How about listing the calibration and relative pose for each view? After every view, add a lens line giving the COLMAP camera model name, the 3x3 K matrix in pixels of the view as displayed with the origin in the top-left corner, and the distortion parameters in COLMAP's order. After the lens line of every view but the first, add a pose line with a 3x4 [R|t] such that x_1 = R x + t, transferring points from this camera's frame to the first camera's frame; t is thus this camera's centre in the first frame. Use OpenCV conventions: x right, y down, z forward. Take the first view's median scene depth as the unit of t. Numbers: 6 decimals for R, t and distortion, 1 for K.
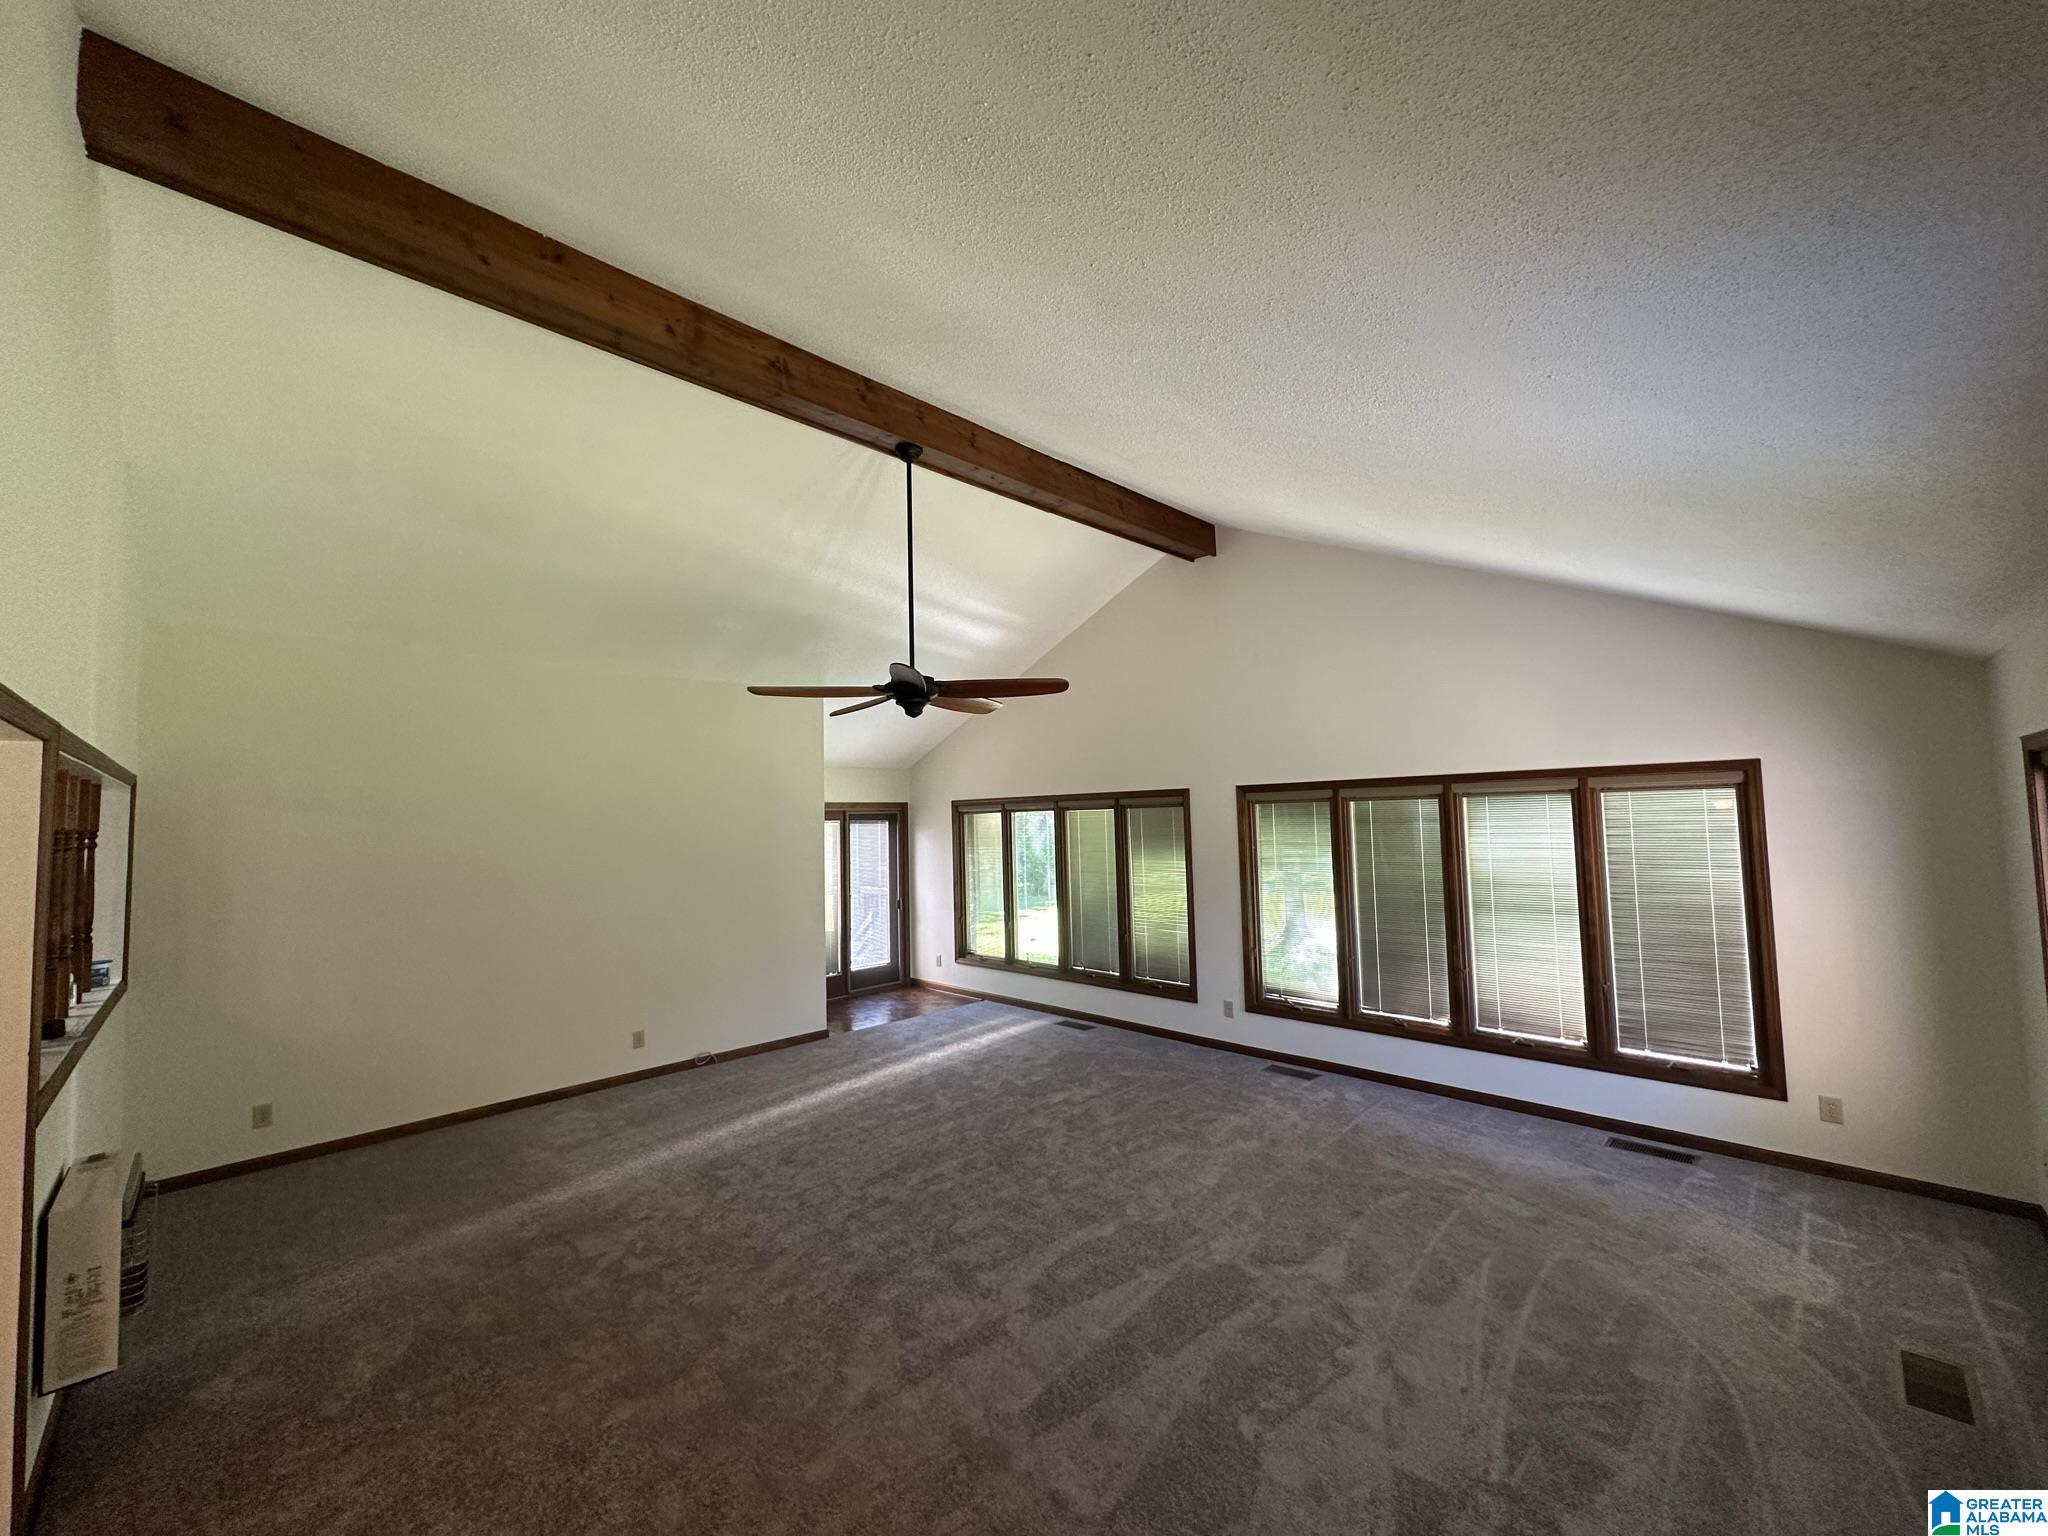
lens RADIAL K [[816.5, 0, 1024.0], [0, 816.5, 768.0], [0, 0, 1]] dist [0.001114, -0.000121]
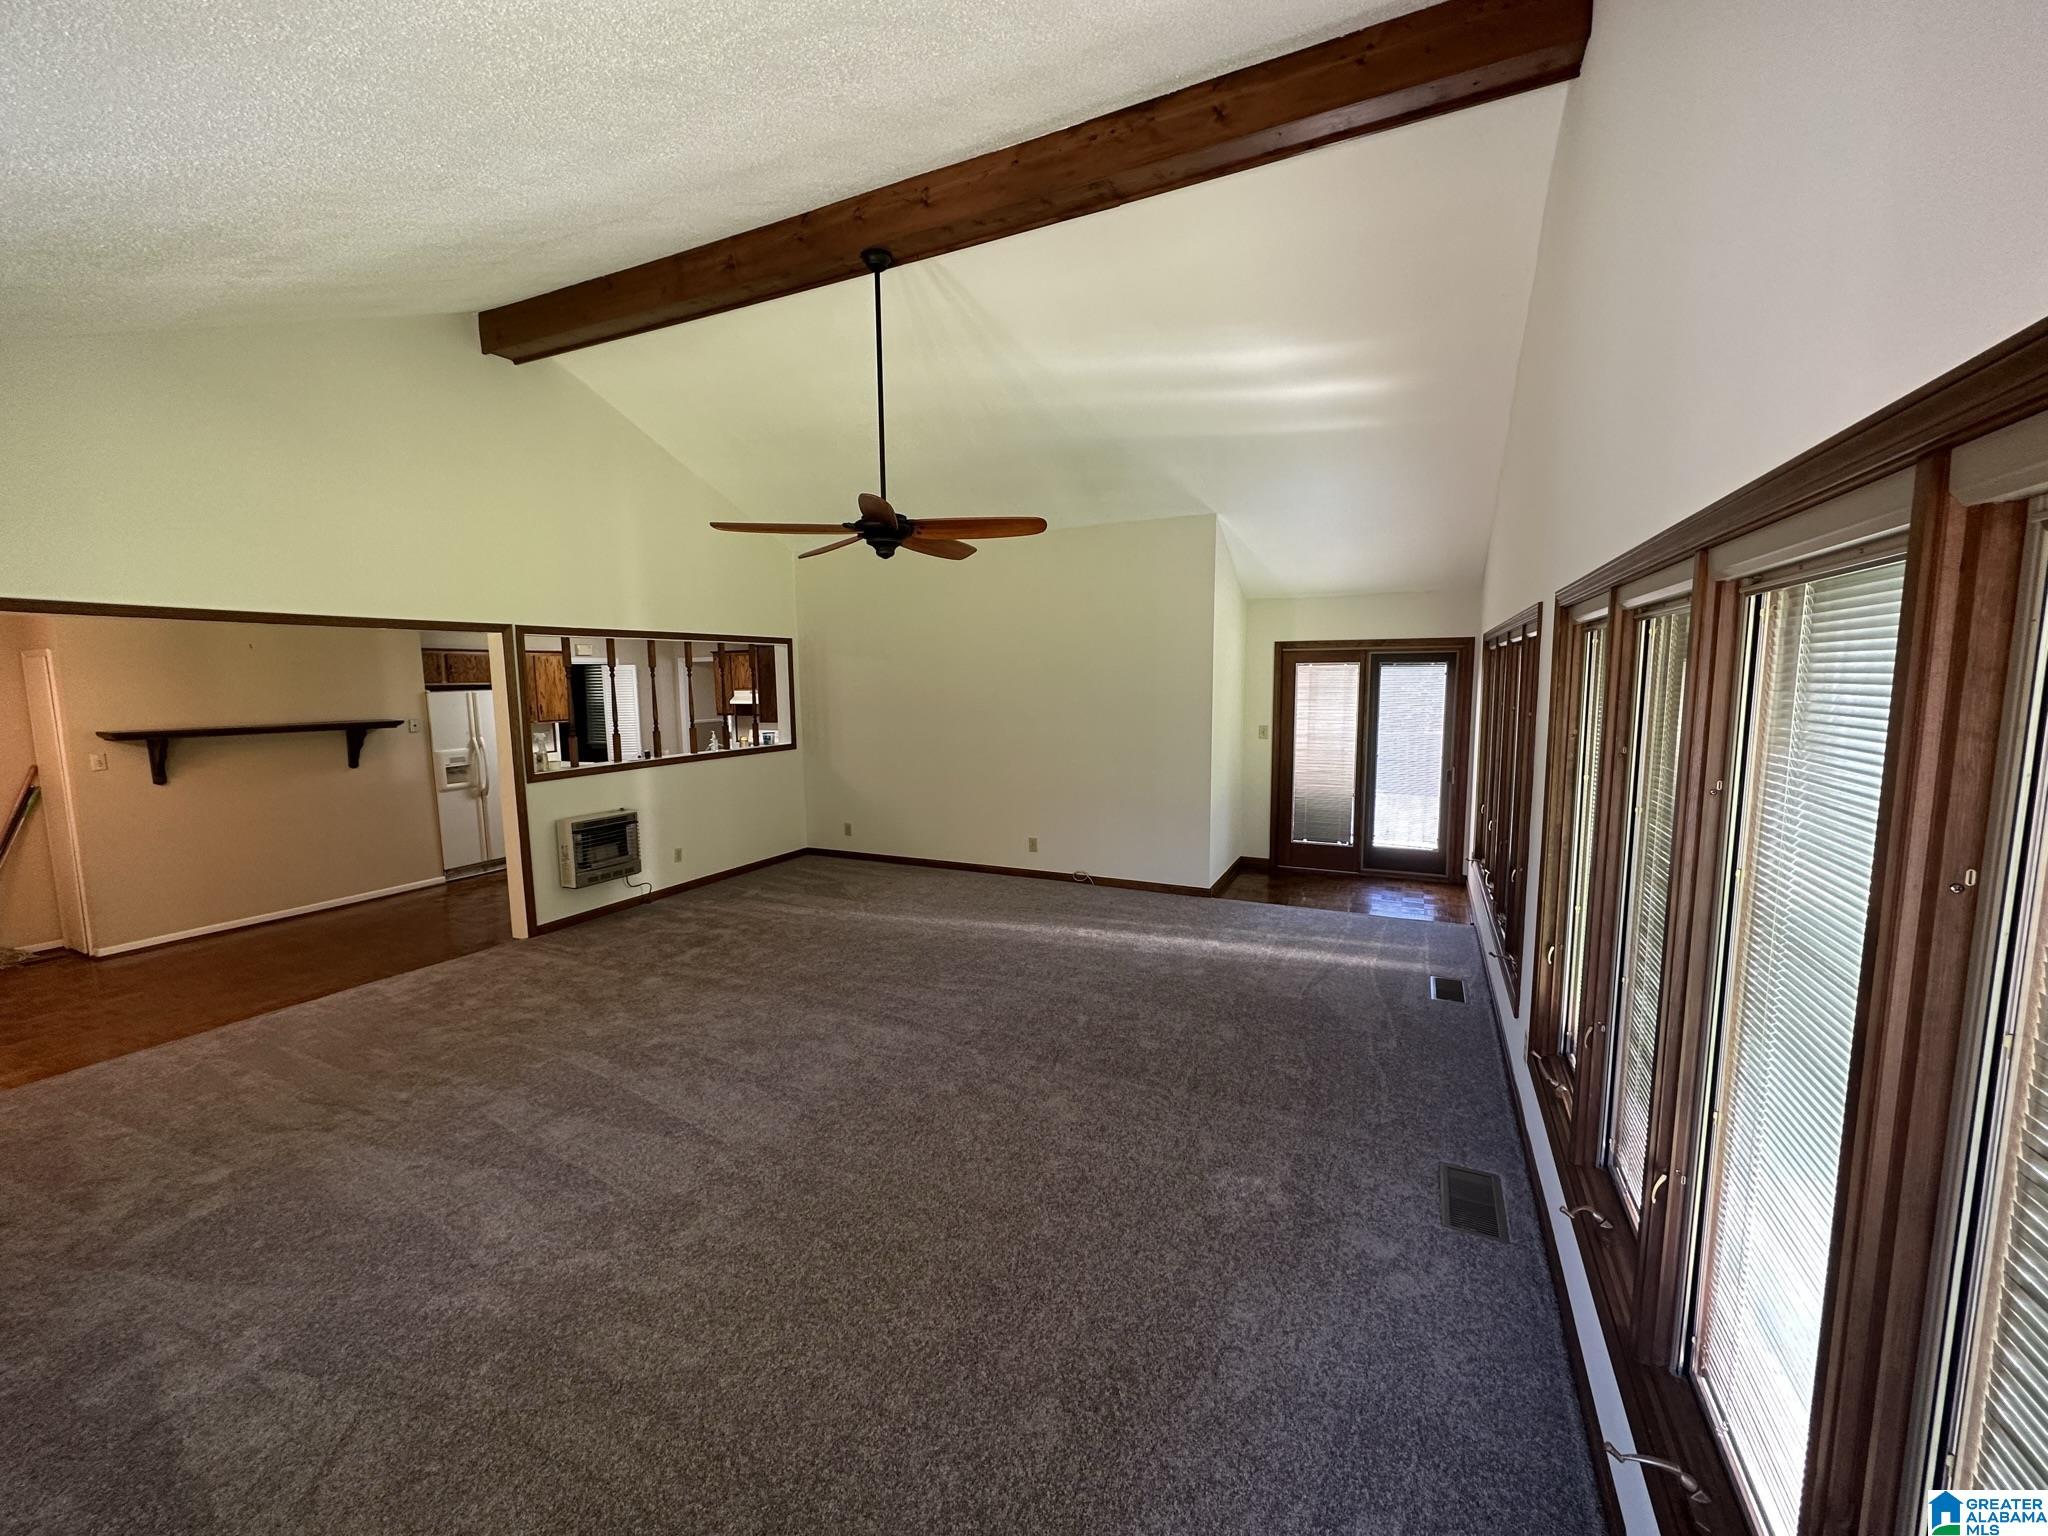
lens RADIAL K [[816.5, 0, 1024.0], [0, 816.5, 768.0], [0, 0, 1]] dist [0.001114, -0.000121]
pose [[0.336962, 0.126501, -0.932981, 0.666210], [0.060316, 0.985997, 0.155473, 0.032473], [0.939584, -0.108662, 0.324613, 0.635008]]
